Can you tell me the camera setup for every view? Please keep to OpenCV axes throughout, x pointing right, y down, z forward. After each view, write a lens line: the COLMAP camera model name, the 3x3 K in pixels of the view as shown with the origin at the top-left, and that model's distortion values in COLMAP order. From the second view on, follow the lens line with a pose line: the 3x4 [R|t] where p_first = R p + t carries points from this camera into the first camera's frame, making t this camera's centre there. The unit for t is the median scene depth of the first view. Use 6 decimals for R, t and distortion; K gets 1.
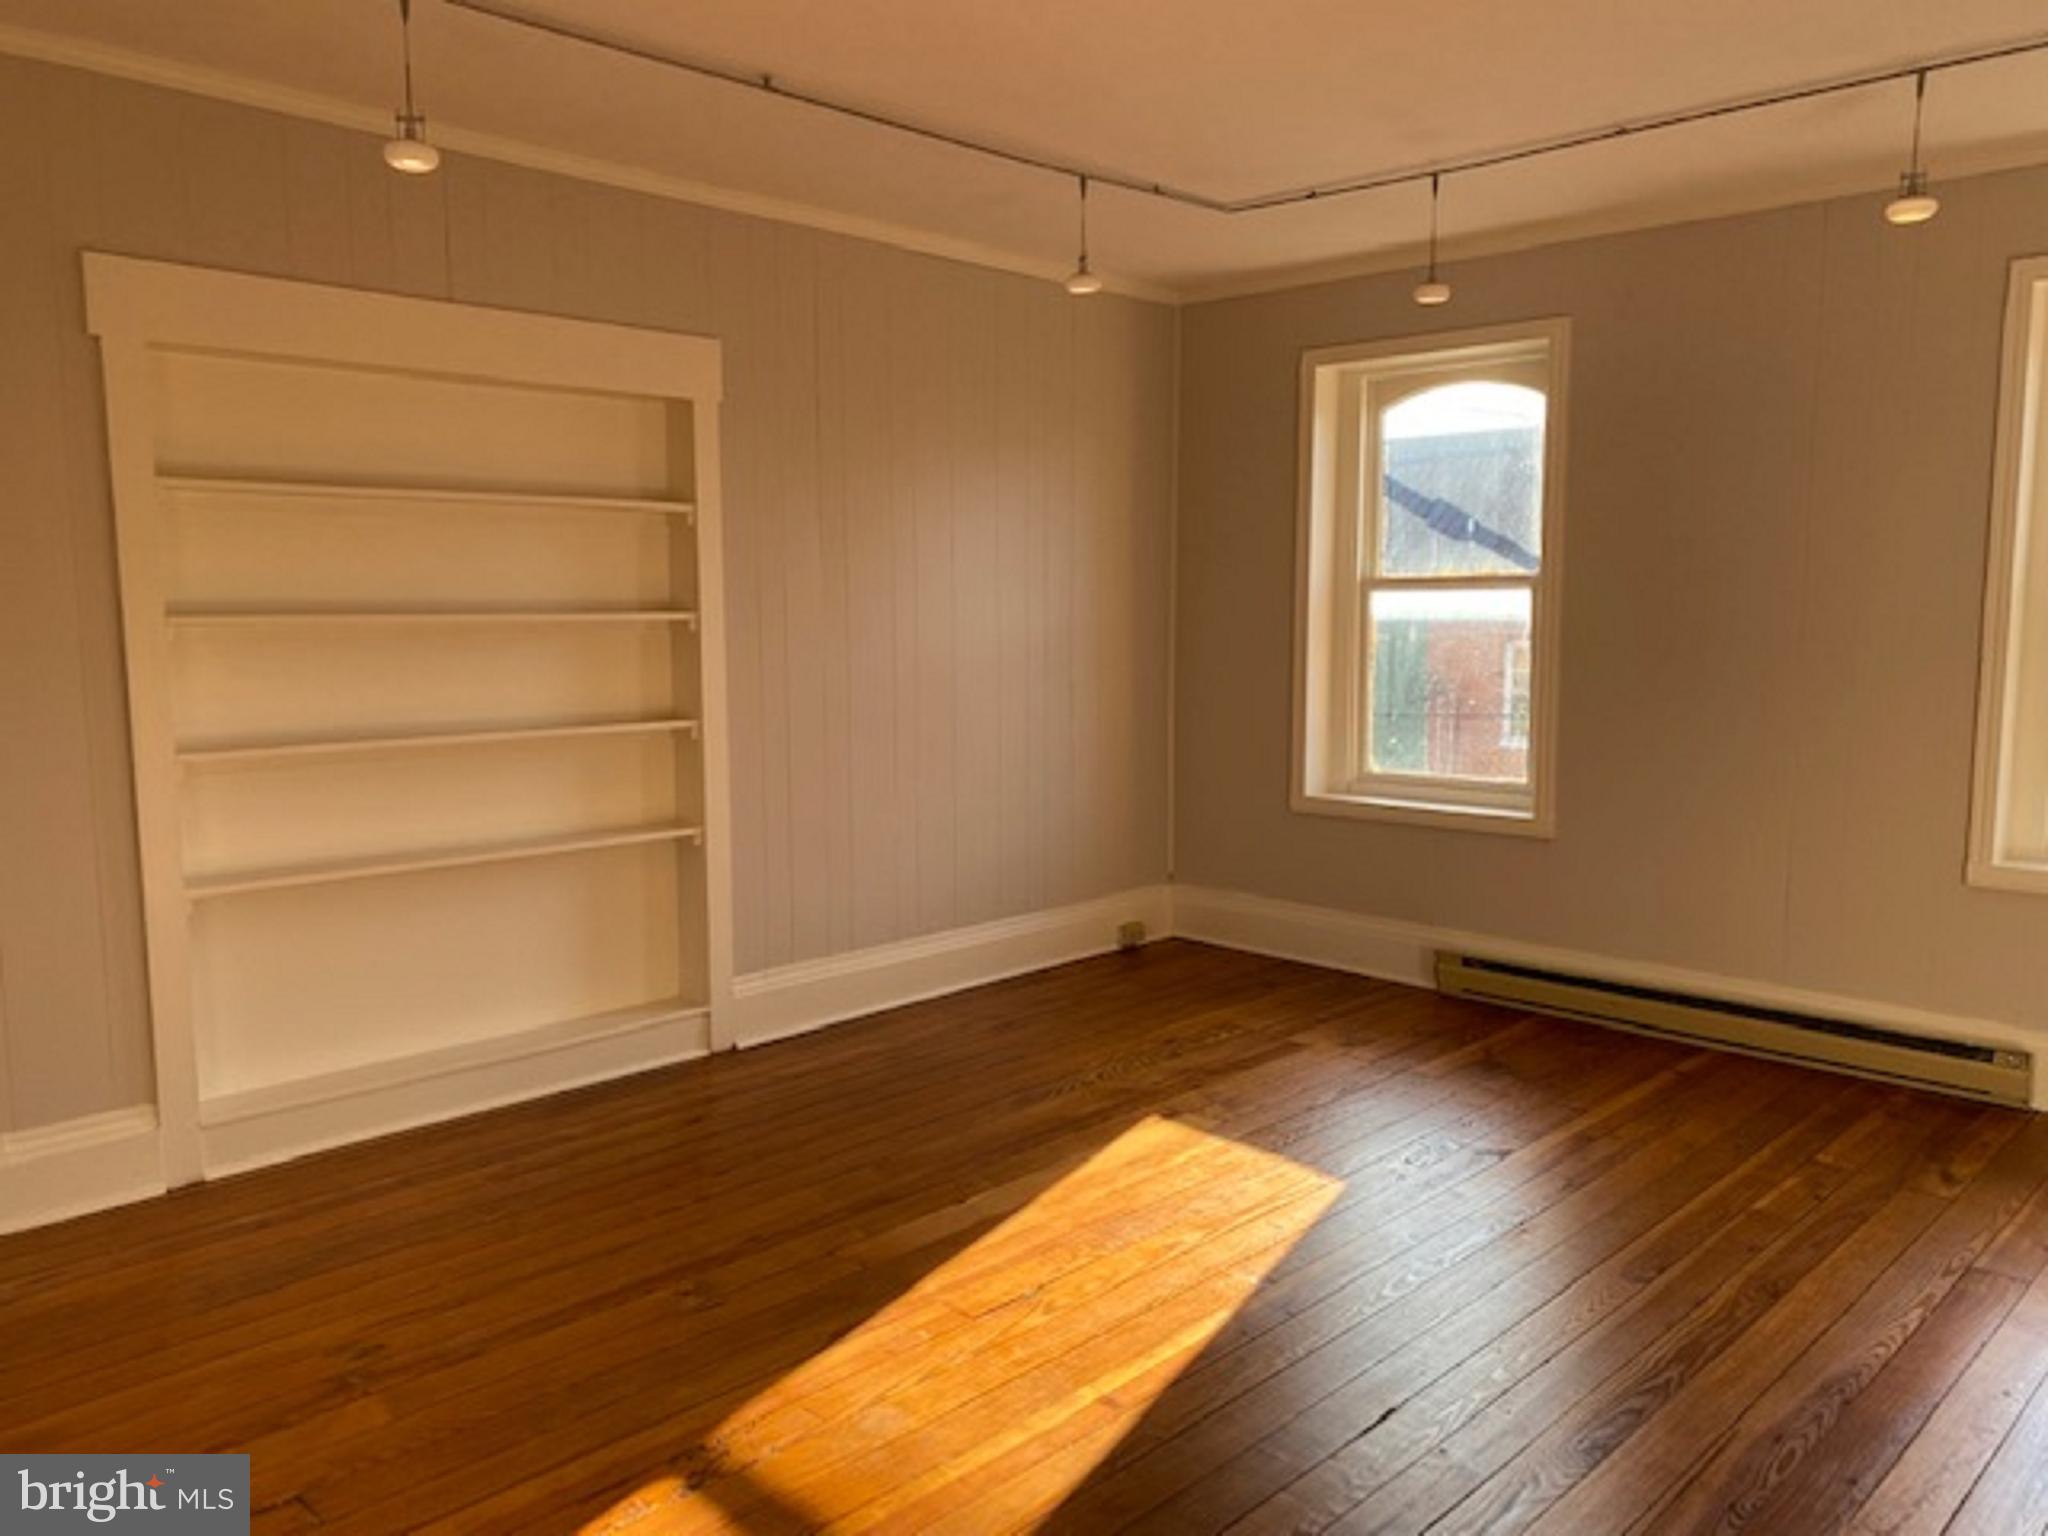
lens RADIAL K [[1554.1, 0, 1017.8], [0, 1554.1, 764.2], [0, 0, 1]] dist [0.046519, -0.056613]
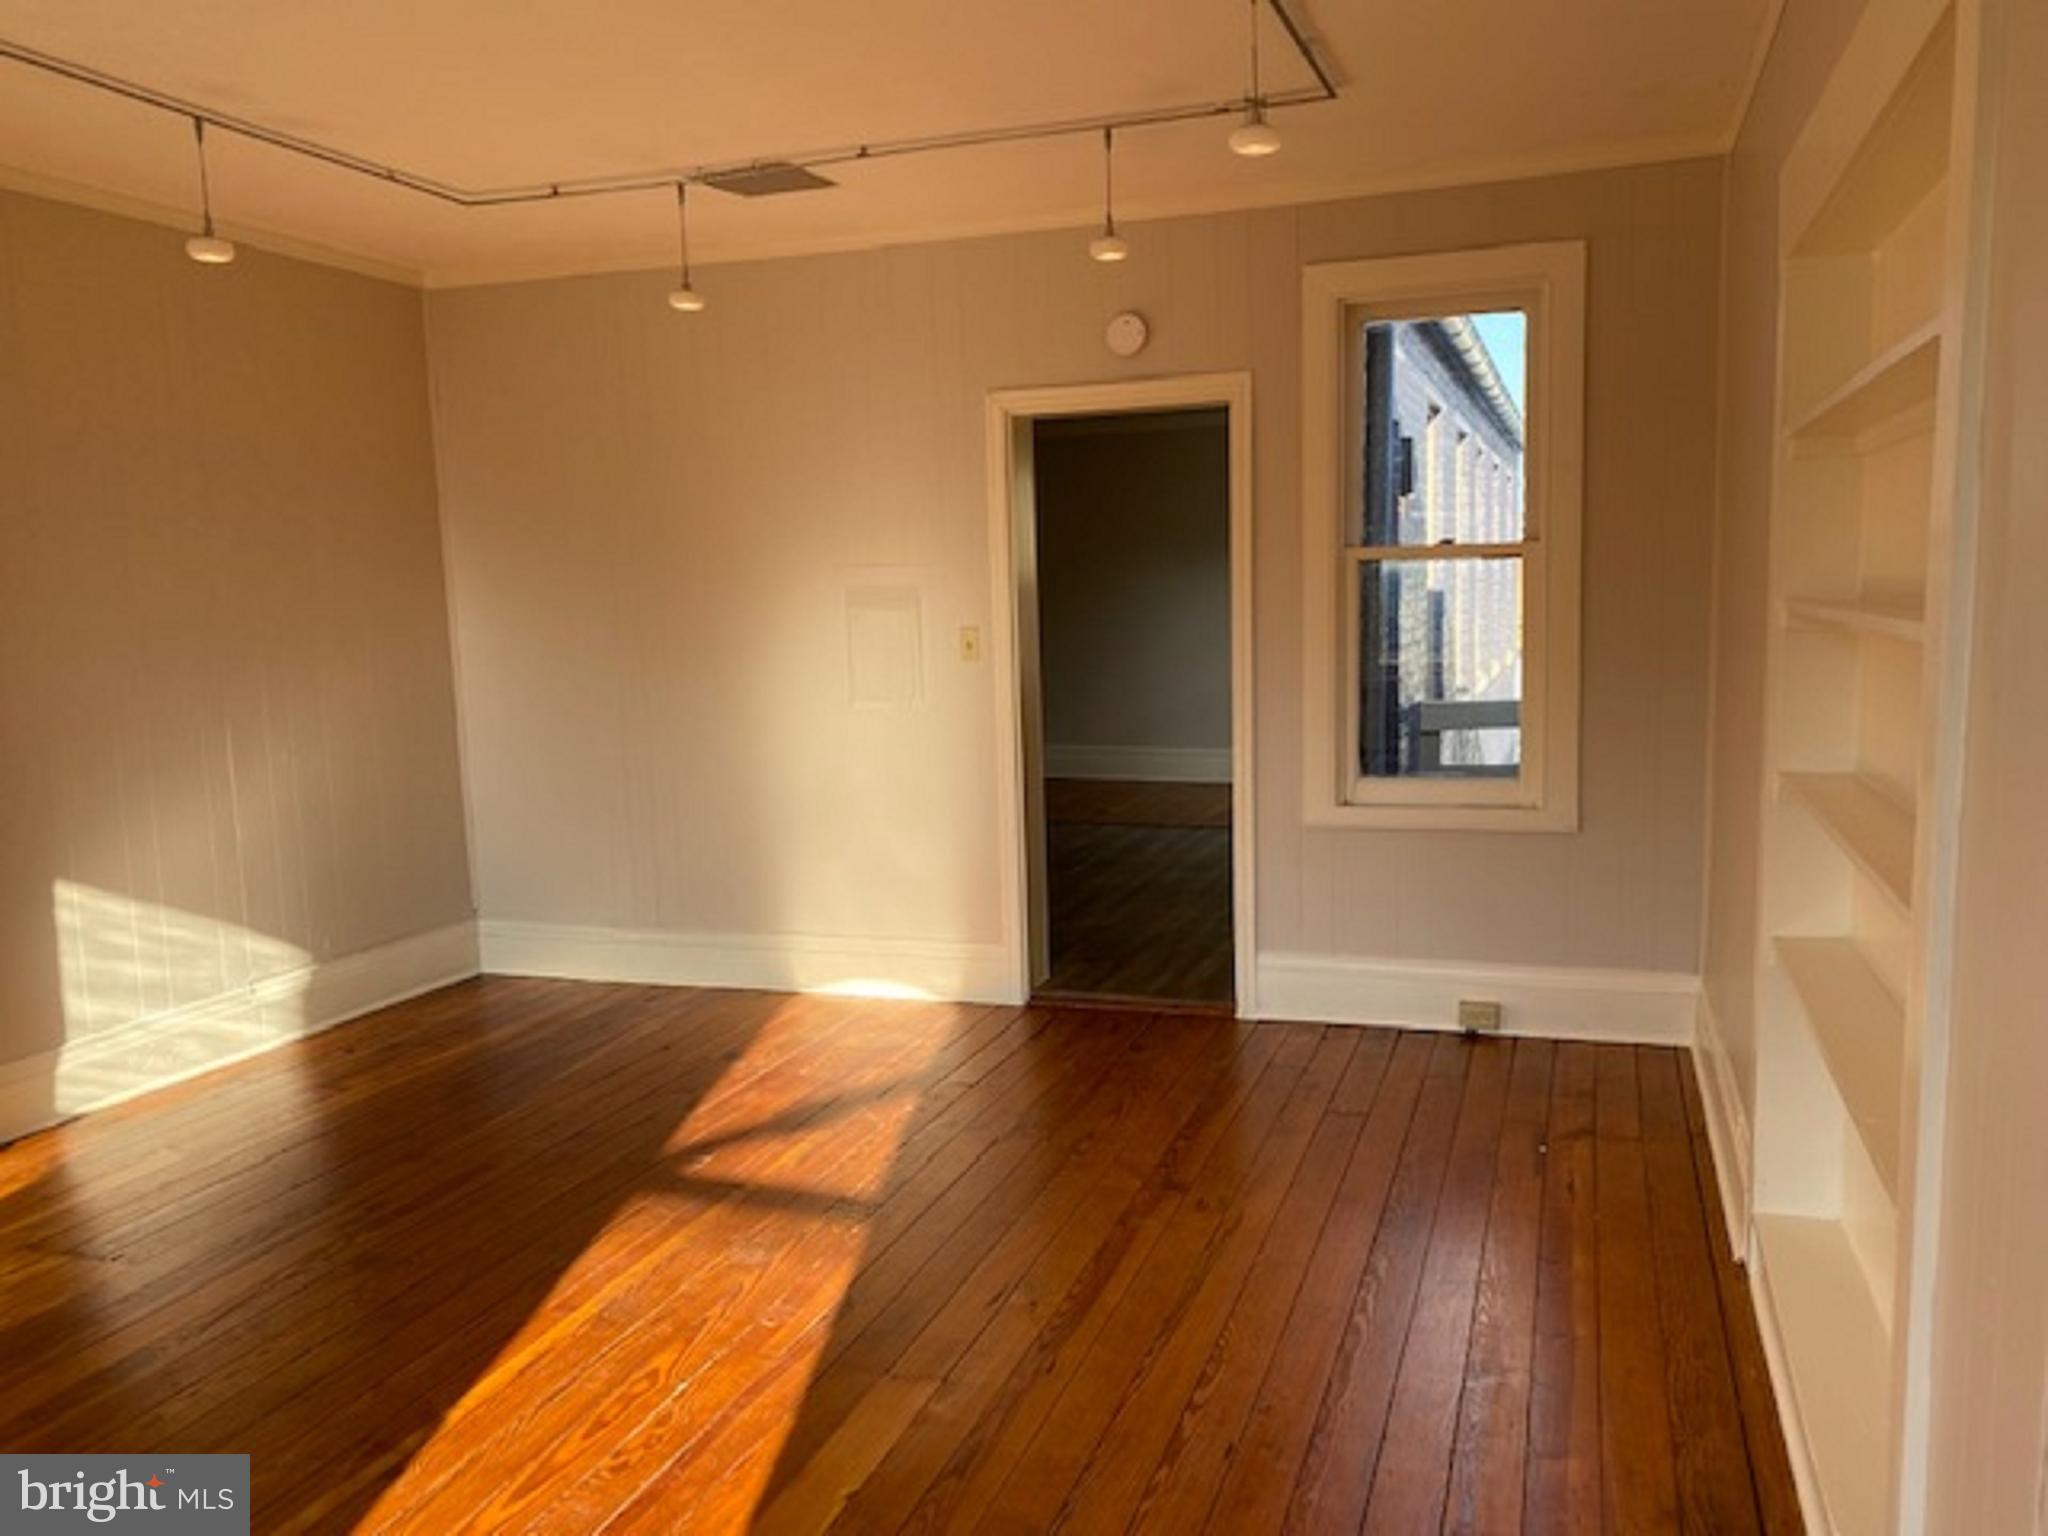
lens RADIAL K [[1554.1, 0, 1017.8], [0, 1554.1, 764.2], [0, 0, 1]] dist [0.046519, -0.056613]
pose [[-0.904702, 0.072879, -0.419766, 0.134455], [-0.017592, 0.978030, 0.207719, -0.144047], [0.425682, 0.195309, -0.883544, 1.305966]]
